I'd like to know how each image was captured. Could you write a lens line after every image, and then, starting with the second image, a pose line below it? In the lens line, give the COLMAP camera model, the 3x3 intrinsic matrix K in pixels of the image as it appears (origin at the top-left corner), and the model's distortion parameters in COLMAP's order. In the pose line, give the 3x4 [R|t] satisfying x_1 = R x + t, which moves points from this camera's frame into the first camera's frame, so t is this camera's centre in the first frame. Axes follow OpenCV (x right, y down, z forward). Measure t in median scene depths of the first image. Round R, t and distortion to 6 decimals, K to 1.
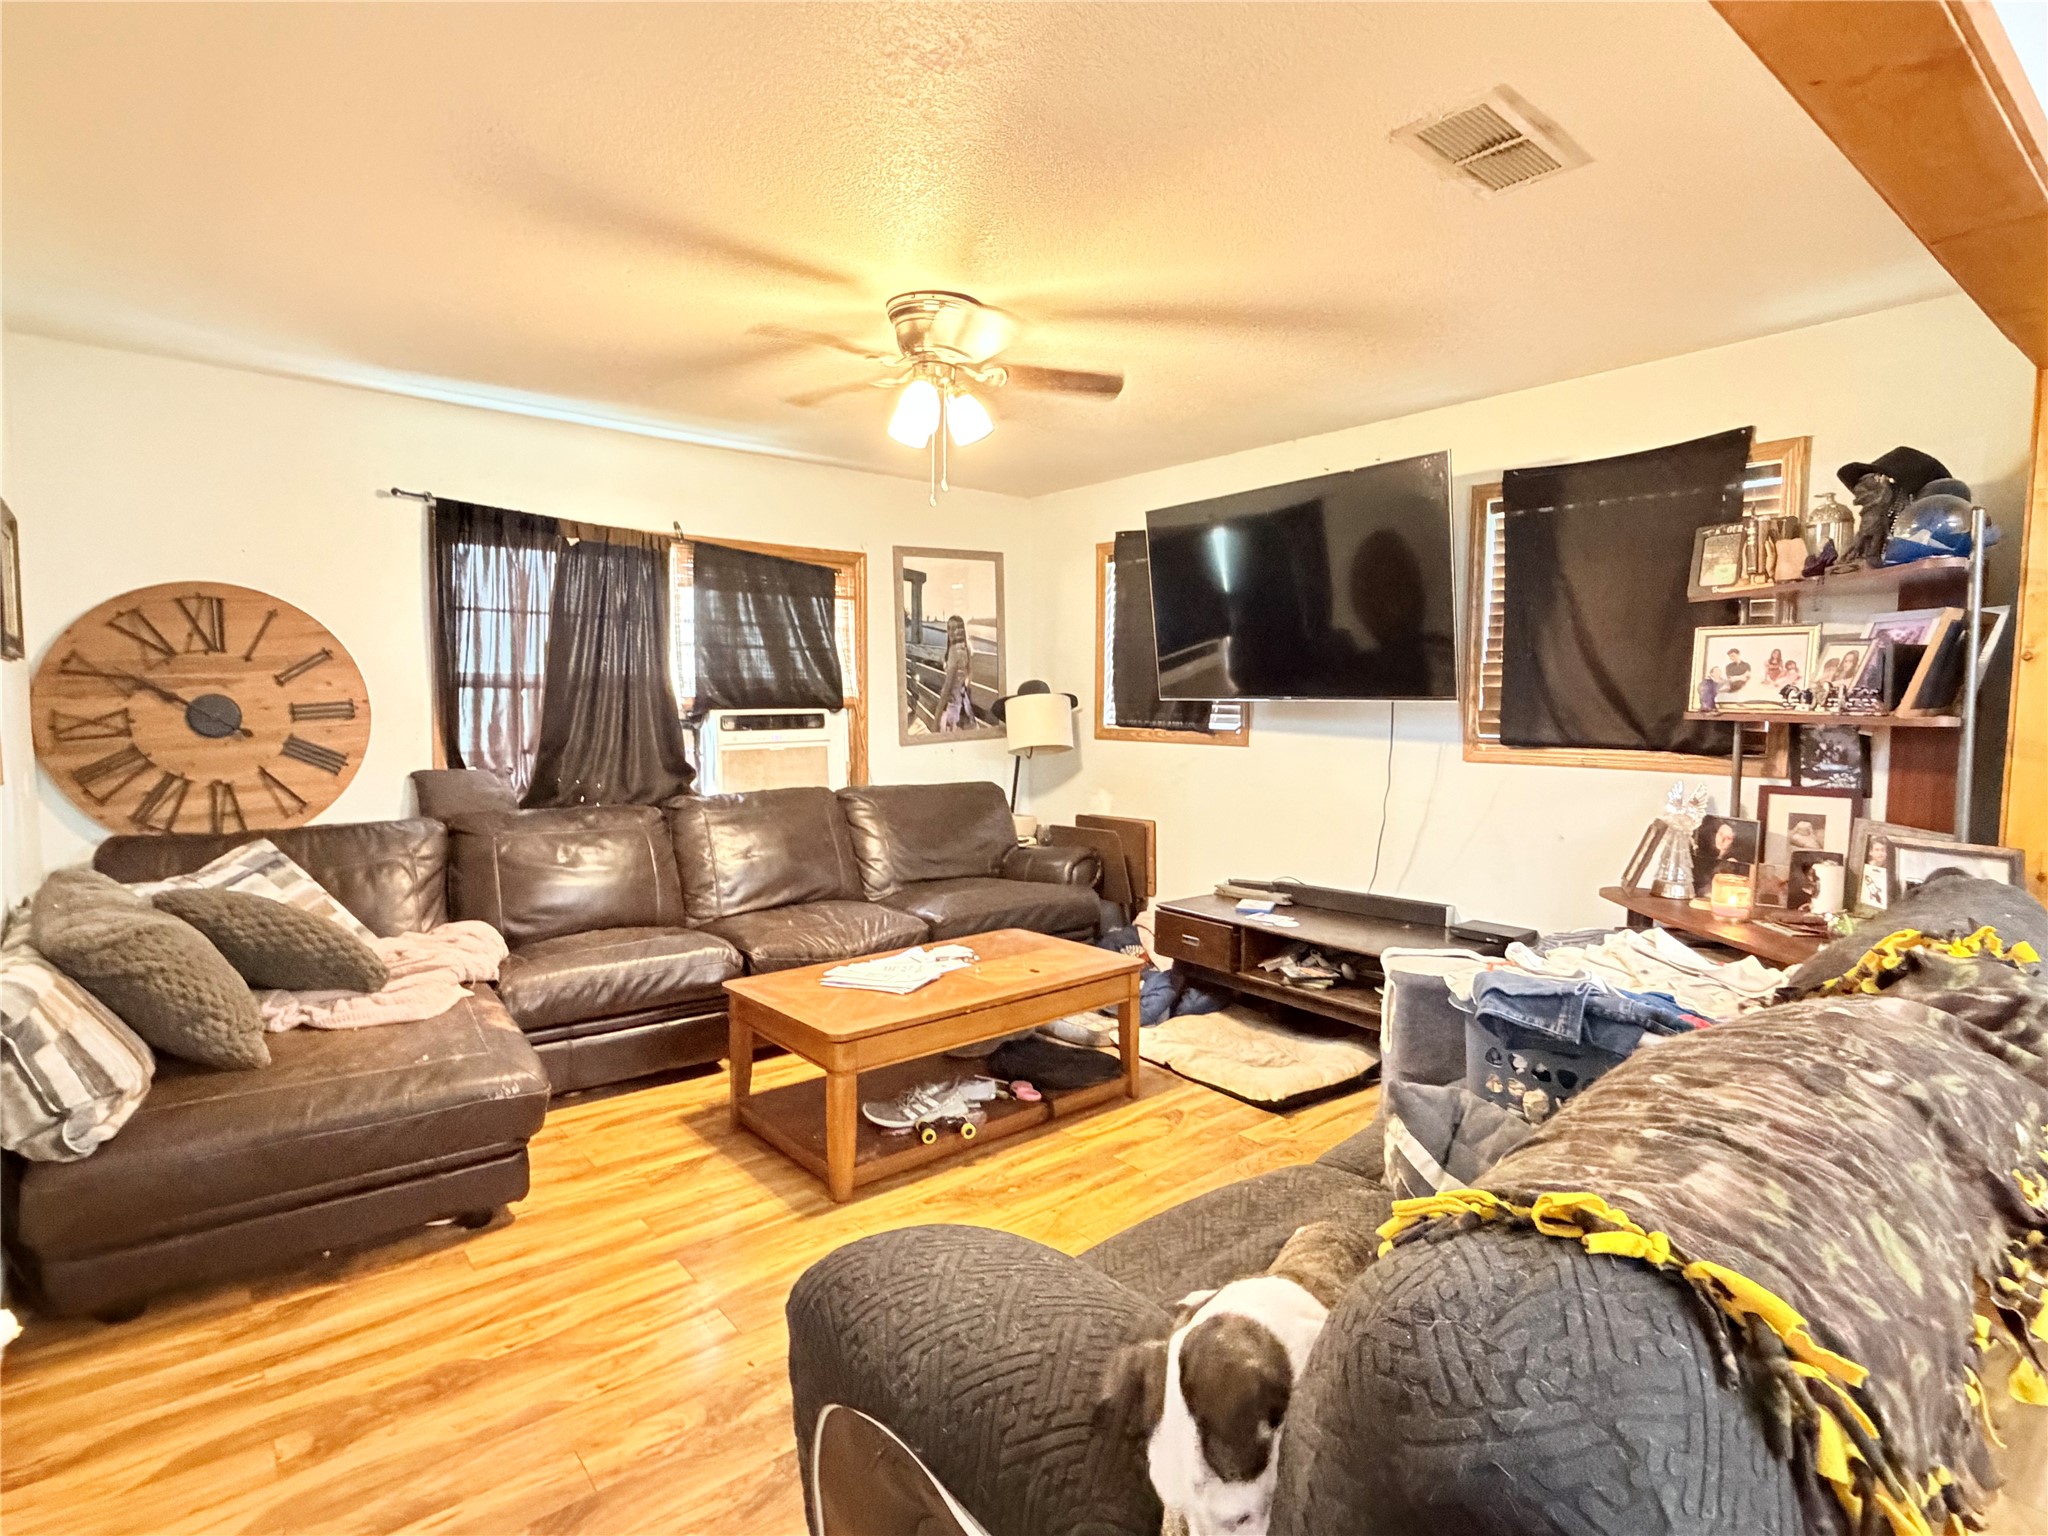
lens RADIAL K [[1003.5, 0, 963.1], [0, 1003.5, 766.4], [0, 0, 1]] dist [0.000231, -0.010802]
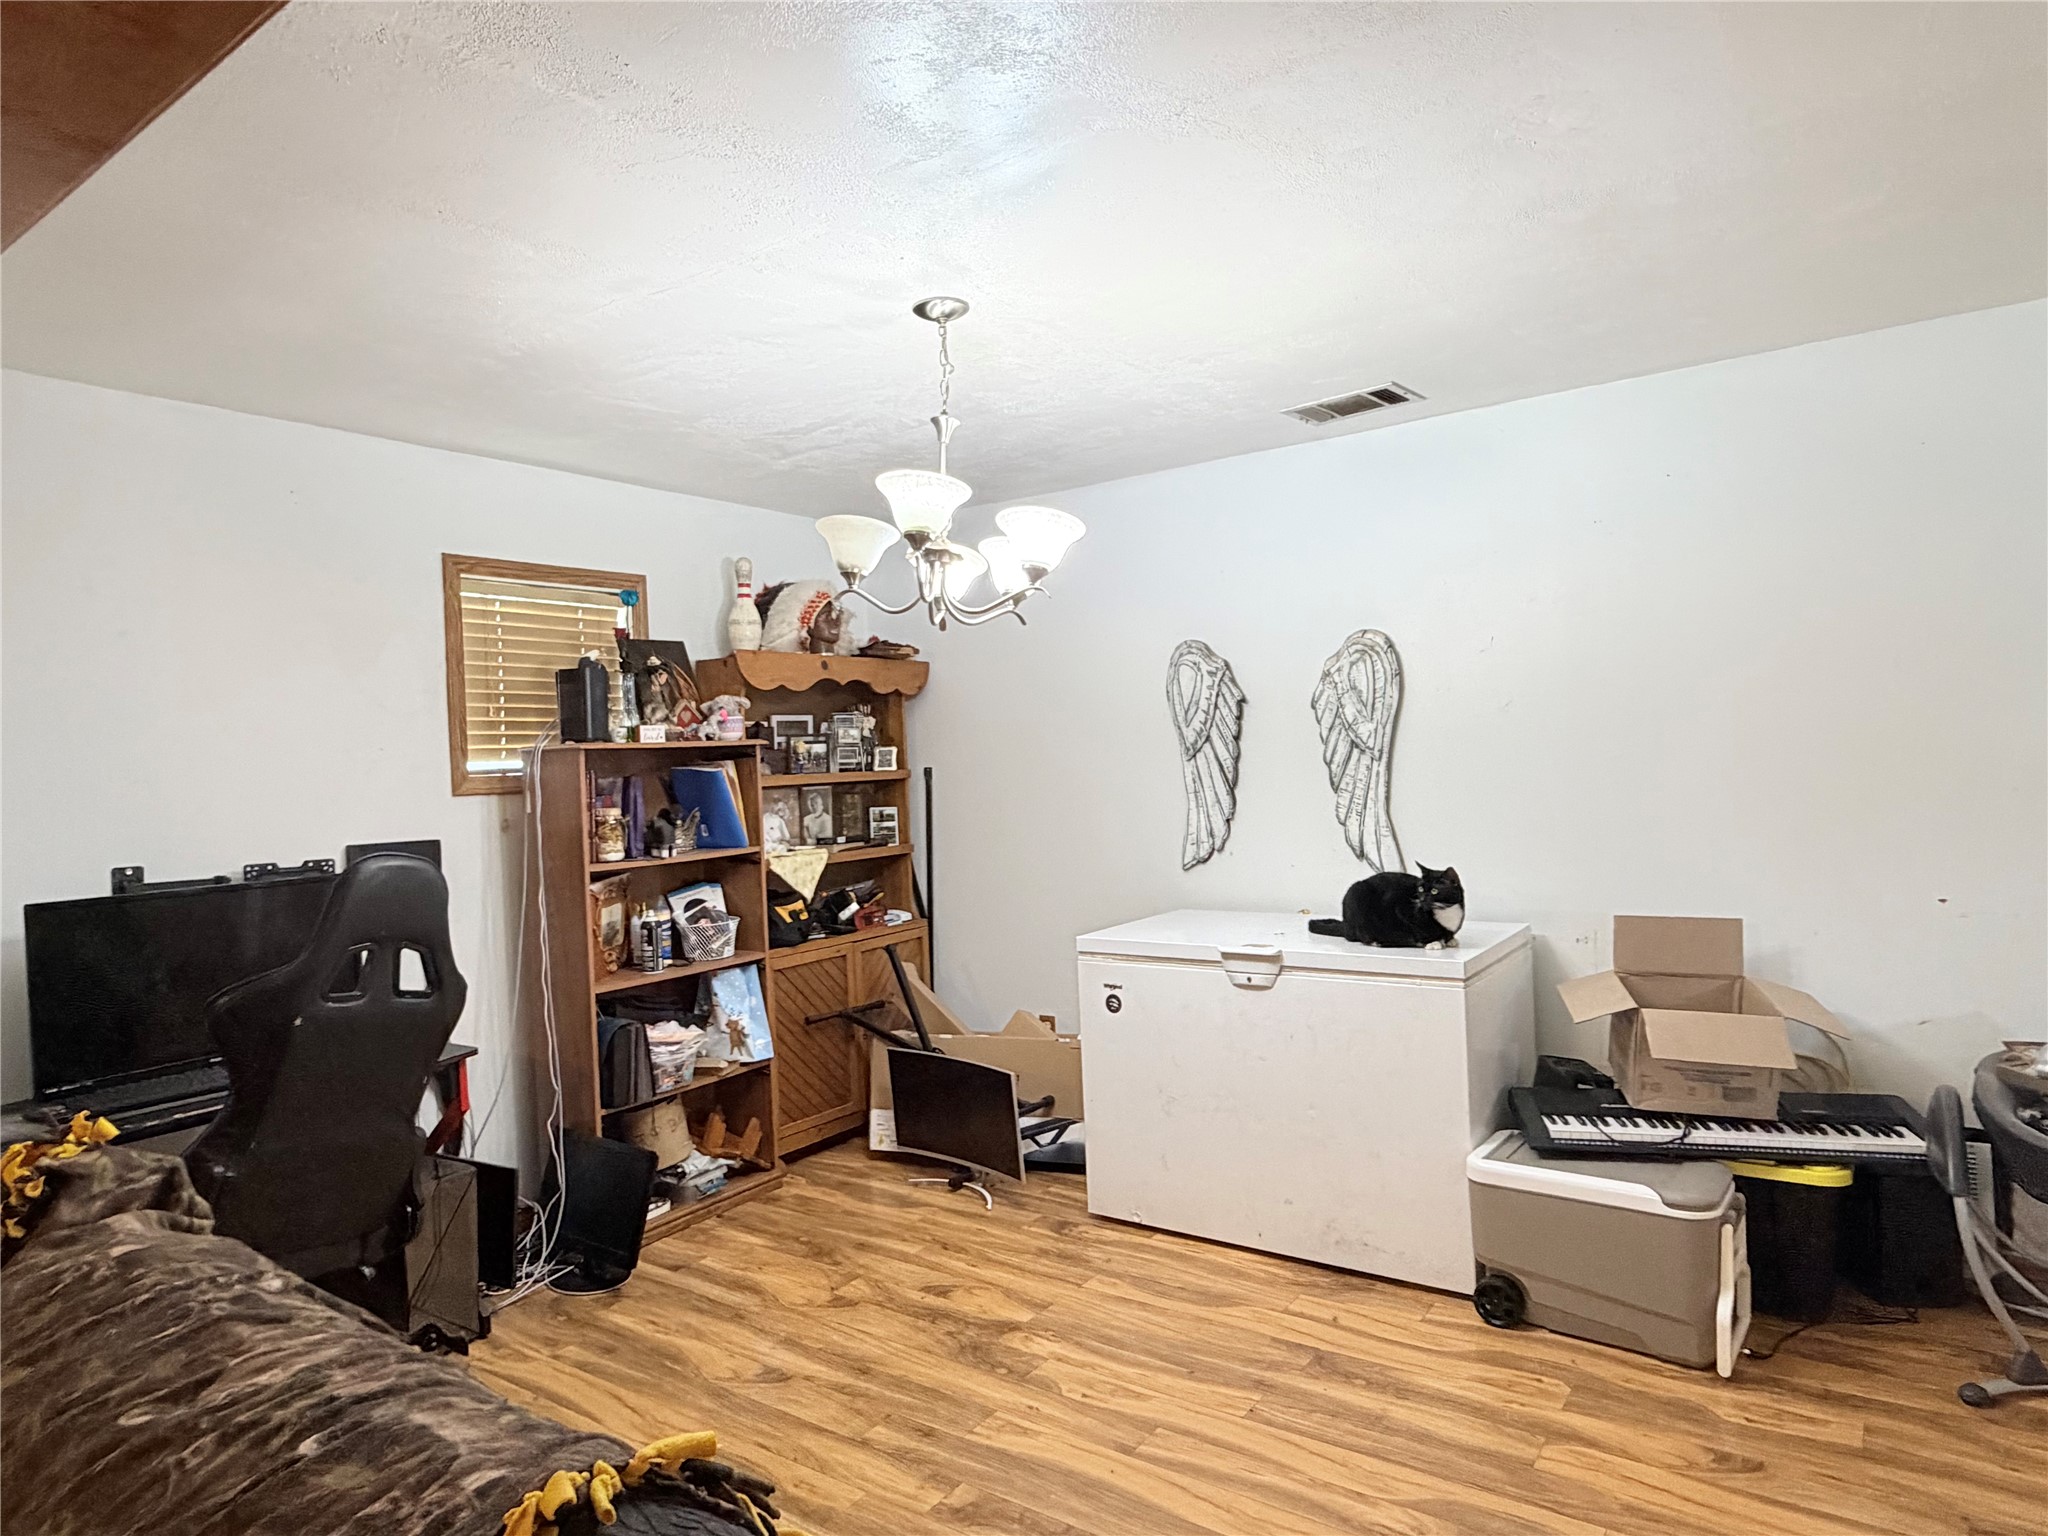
lens RADIAL K [[1233.0, 0, 1024.0], [0, 1233.0, 768.0], [0, 0, 1]] dist [0.000996, 0.001295]
pose [[-0.314412, 0.003755, 0.949279, -0.303963], [0.112312, 0.993116, 0.033271, -0.094551], [-0.942619, 0.117076, -0.312669, 0.567290]]
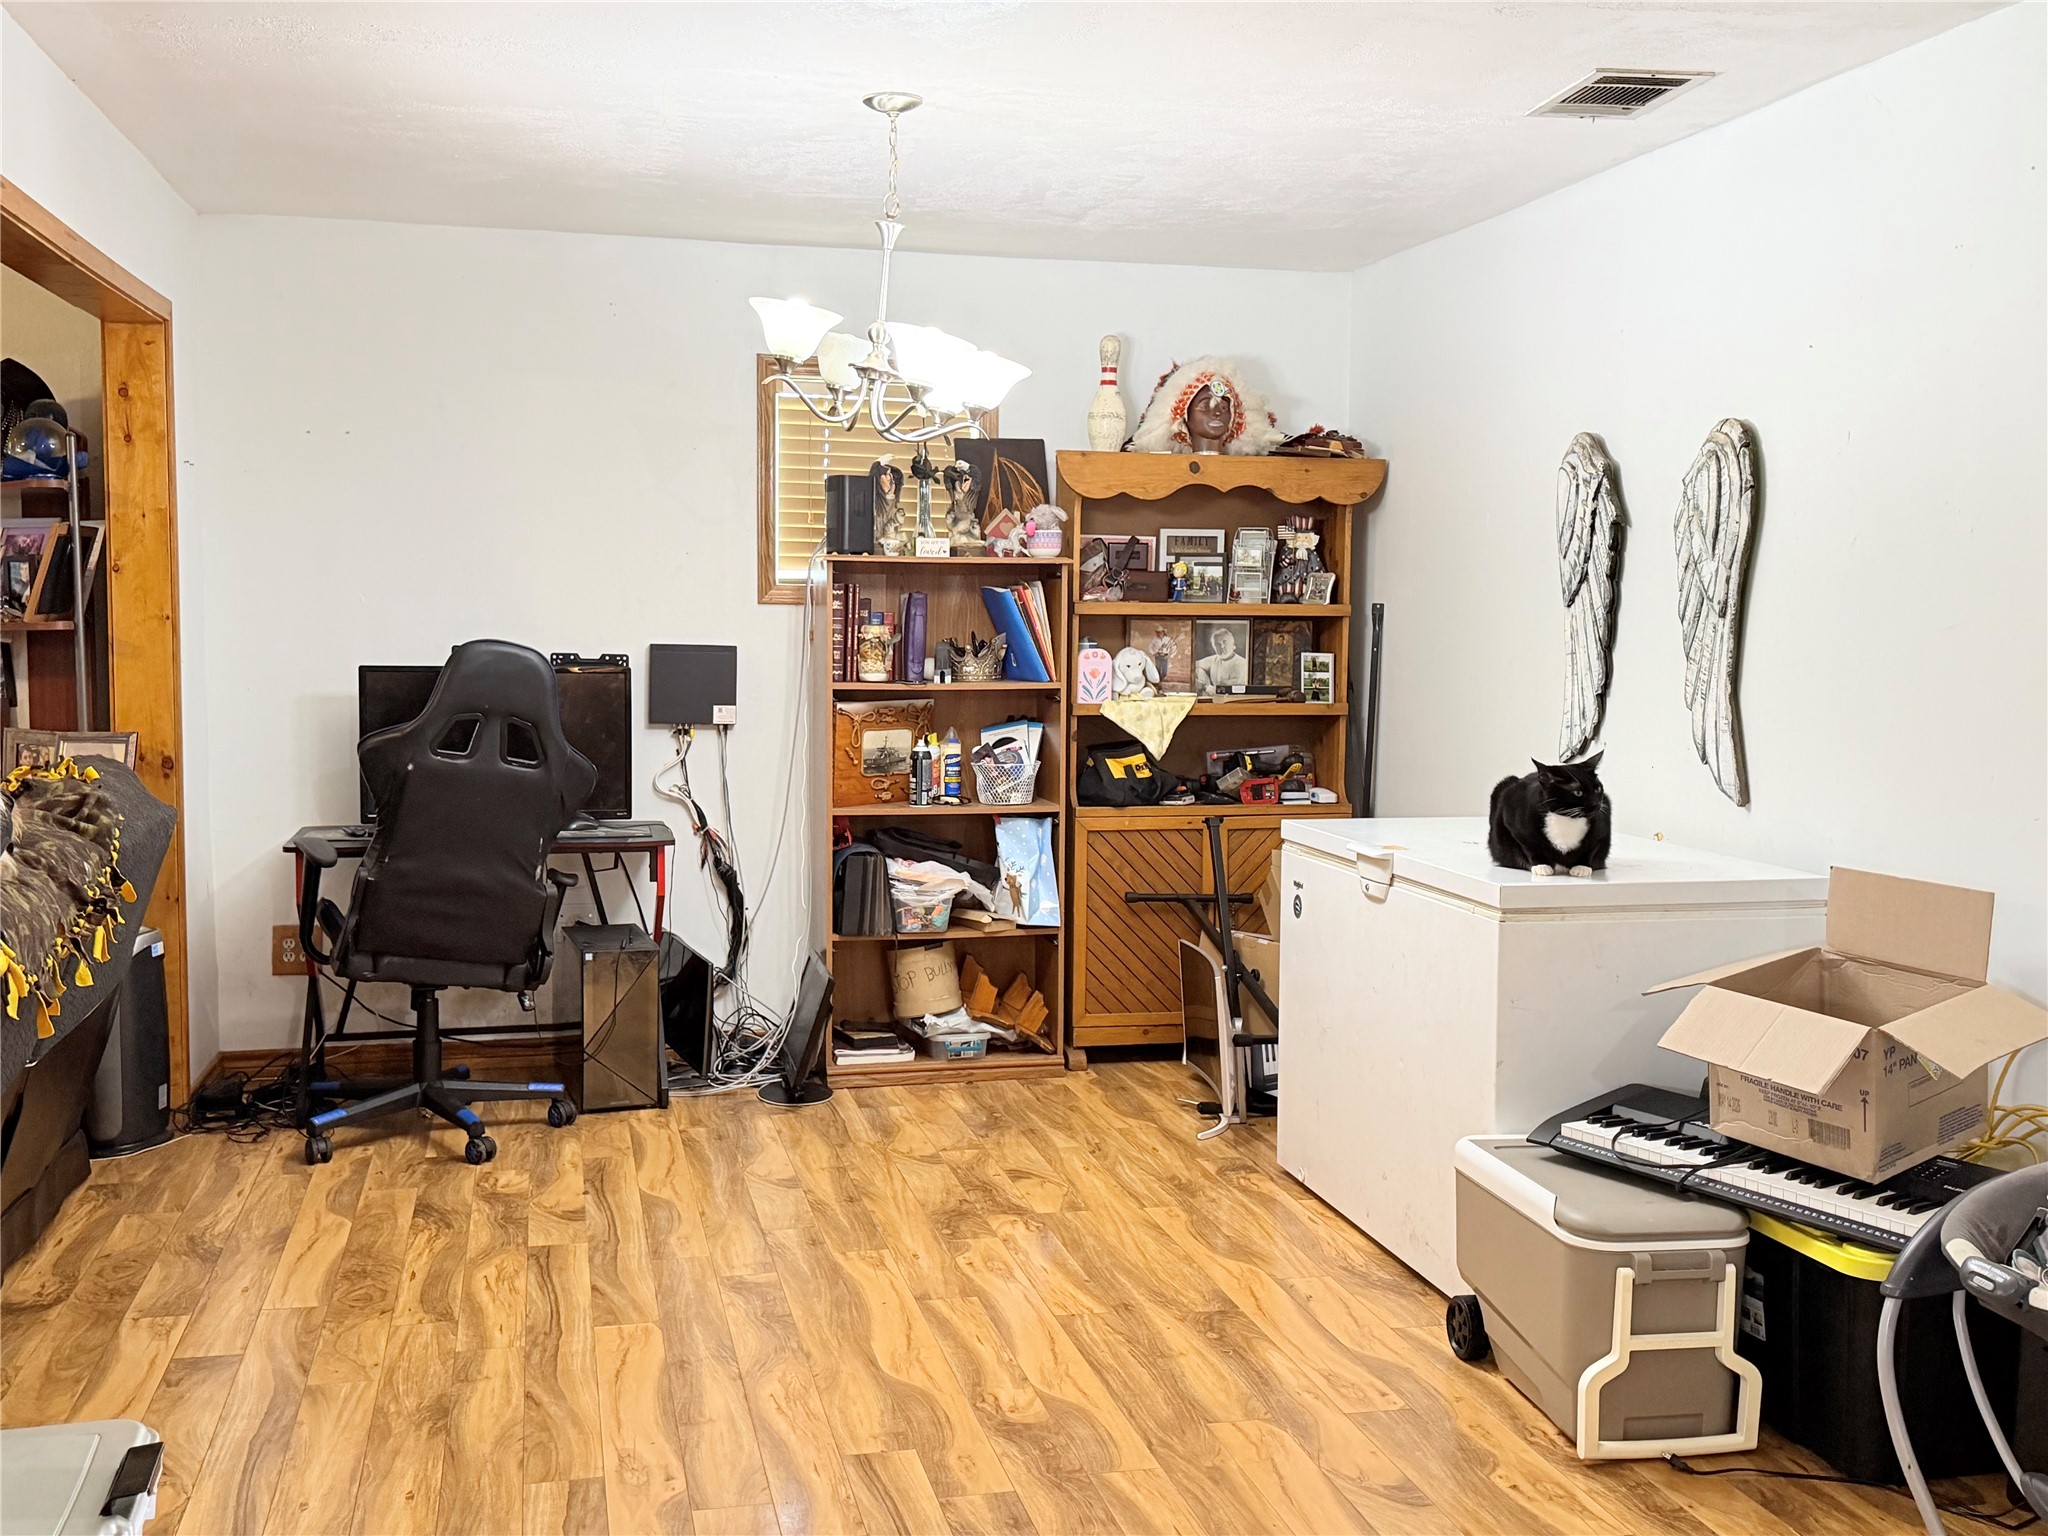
lens RADIAL K [[2066.8, 0, 1024.0], [0, 2066.8, 768.0], [0, 0, 1]] dist [0.186845, -0.339187]
pose [[0.393934, -0.068488, 0.916583, -1.437747], [0.058719, 0.997058, 0.049264, 0.113119], [-0.917261, 0.034414, 0.396797, -1.723562]]
